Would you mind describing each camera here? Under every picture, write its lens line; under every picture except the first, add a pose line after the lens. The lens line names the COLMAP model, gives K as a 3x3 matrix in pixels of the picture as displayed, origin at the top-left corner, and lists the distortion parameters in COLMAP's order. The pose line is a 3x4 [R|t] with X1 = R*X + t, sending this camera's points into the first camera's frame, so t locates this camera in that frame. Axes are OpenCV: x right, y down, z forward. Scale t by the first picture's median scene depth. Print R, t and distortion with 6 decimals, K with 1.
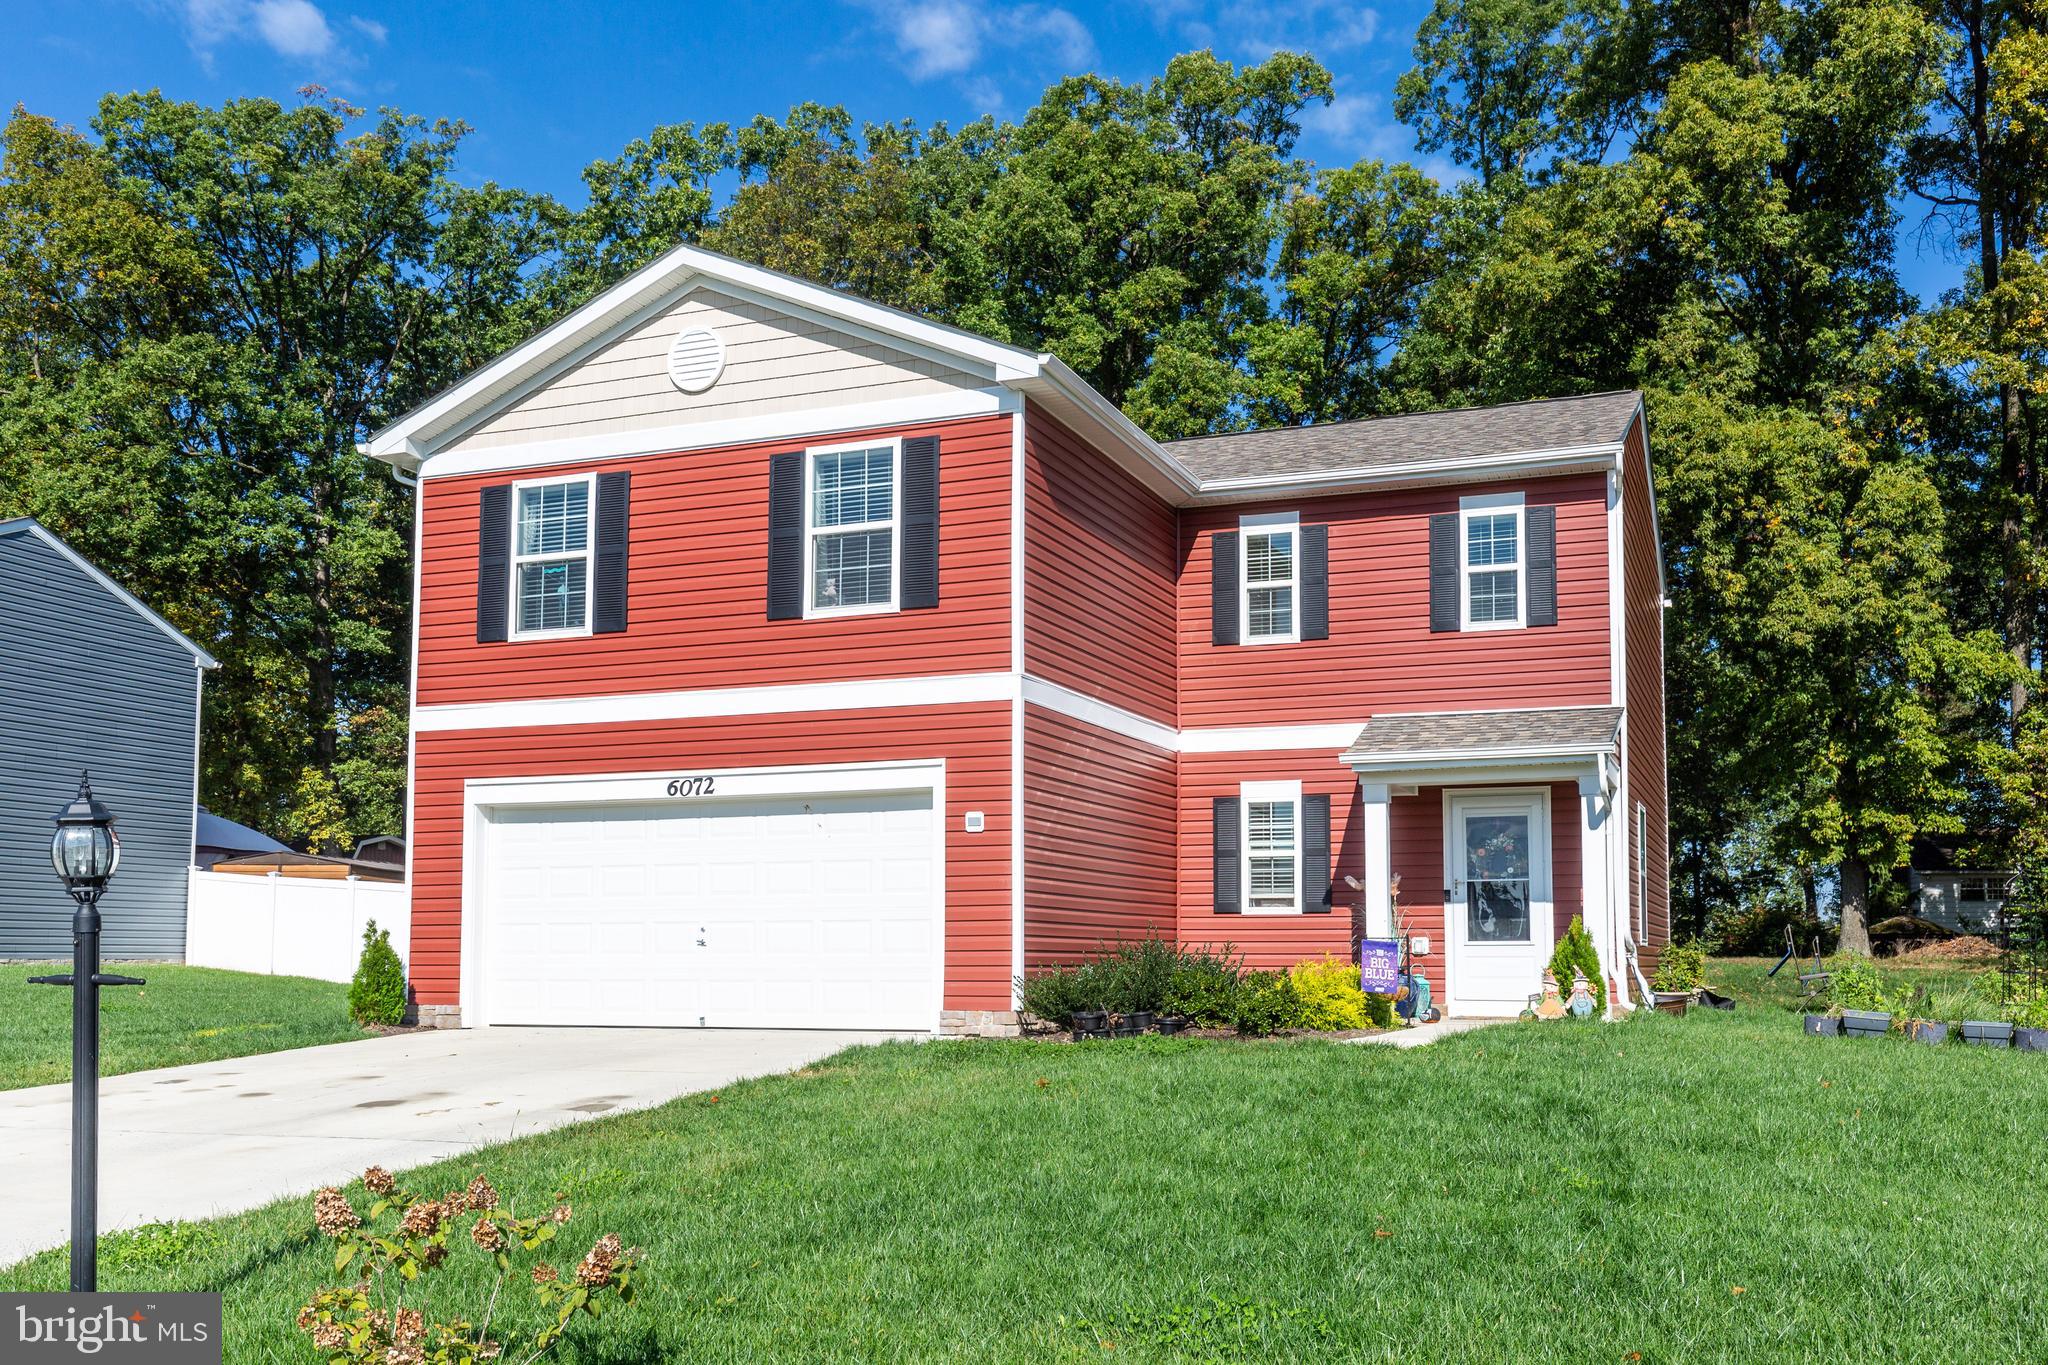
lens RADIAL K [[1813.7, 0, 1049.8], [0, 1813.7, 645.1], [0, 0, 1]] dist [0.008778, -0.029843]
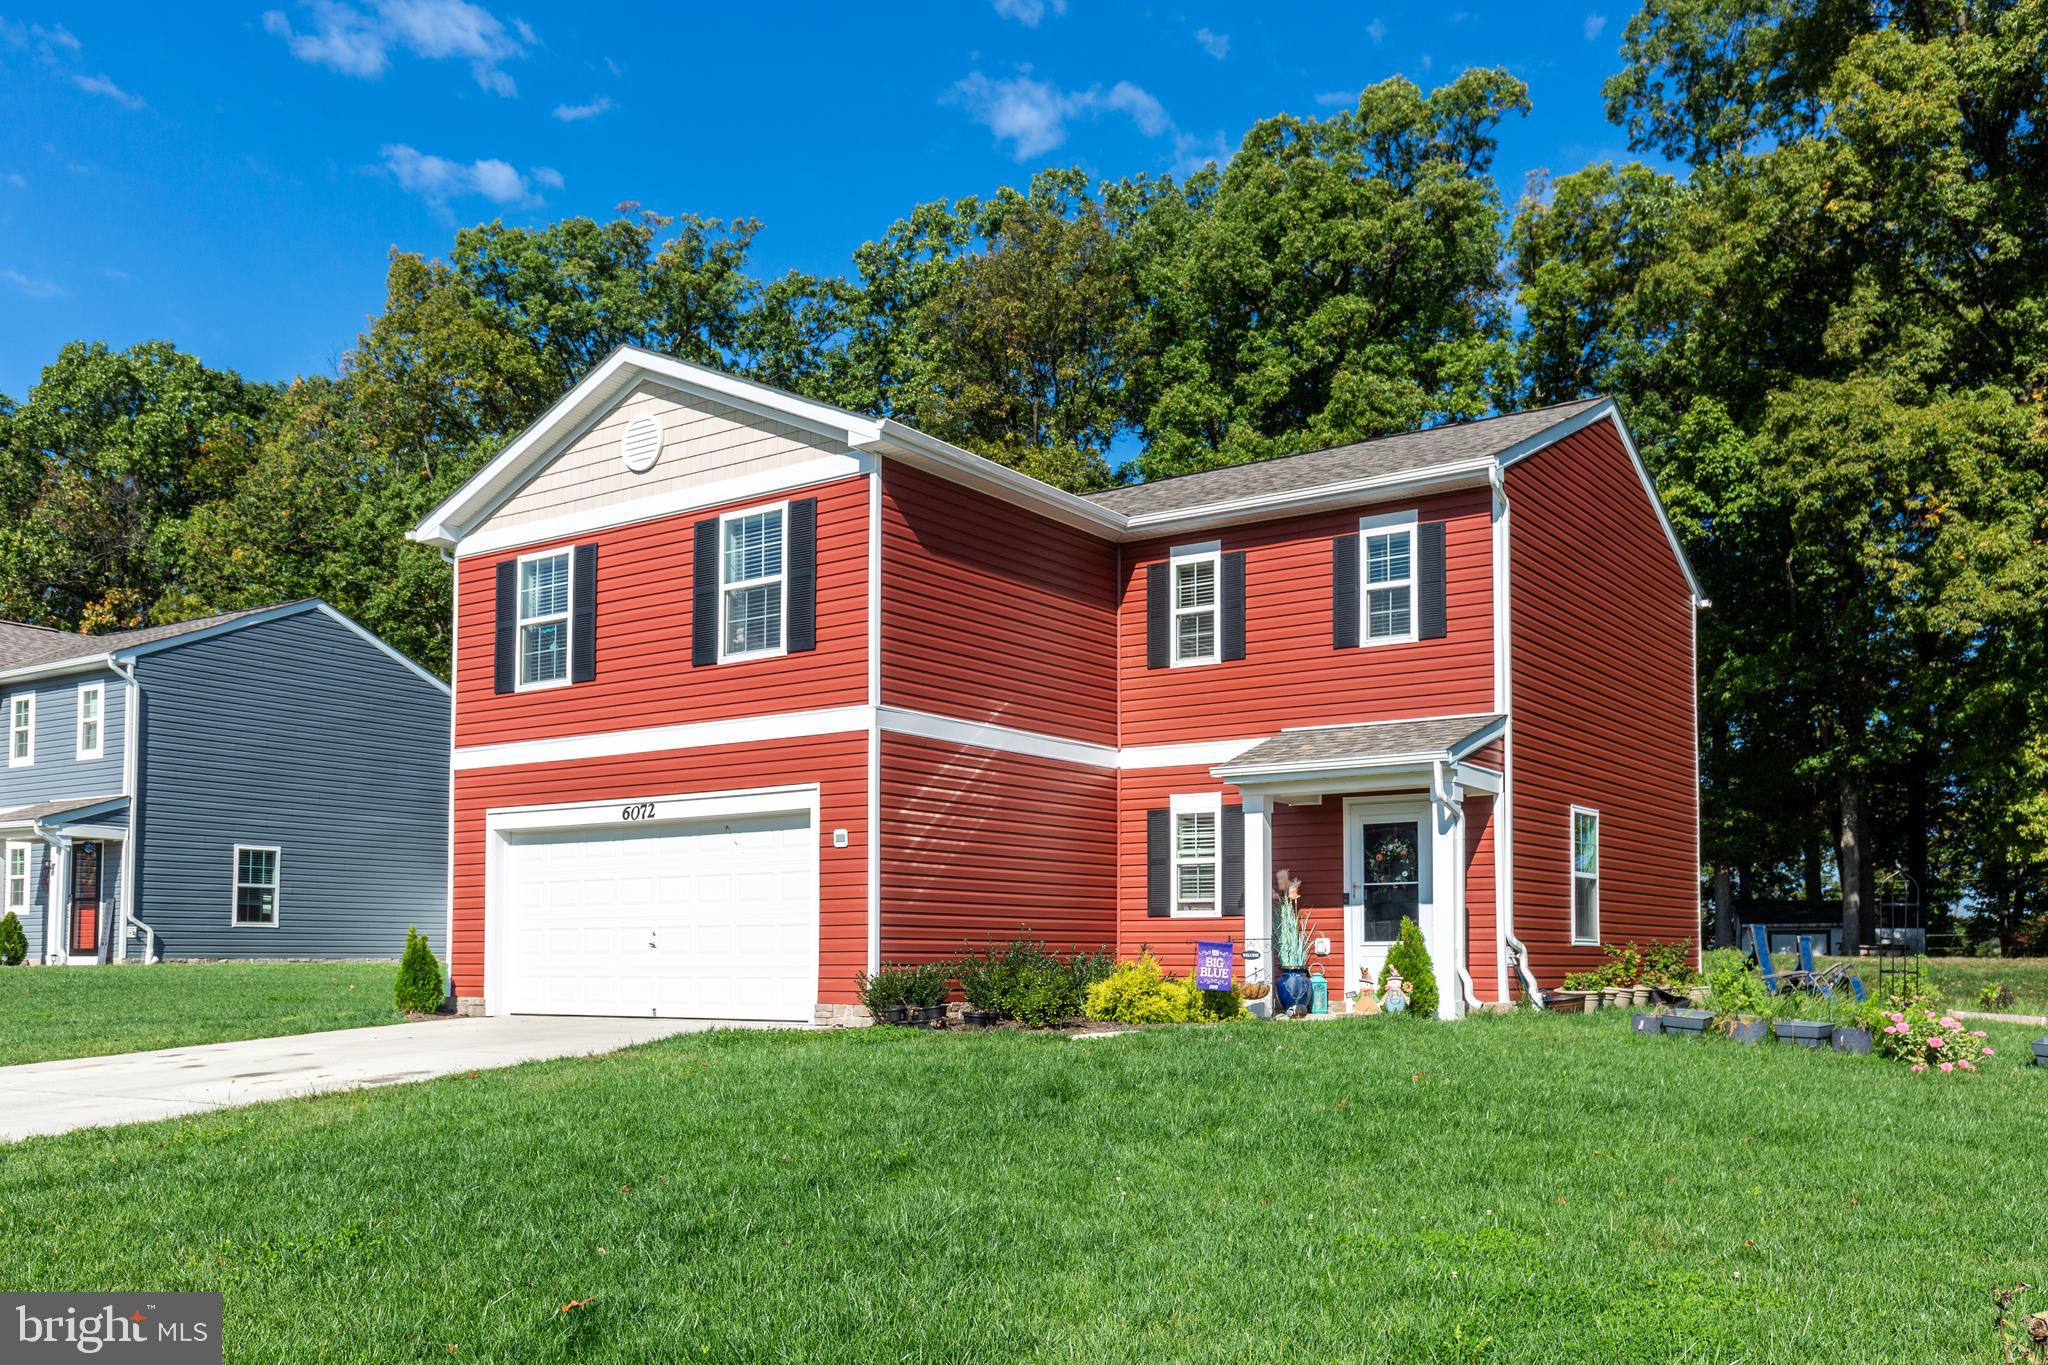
lens RADIAL K [[1715.3, 0, 1026.9], [0, 1715.3, 711.0], [0, 0, 1]] dist [0.000943, 0.002122]
pose [[0.969946, -0.035056, -0.240781, 0.277407], [0.041576, 0.998892, 0.022049, -0.000532], [0.239741, -0.031397, 0.970329, -0.007499]]
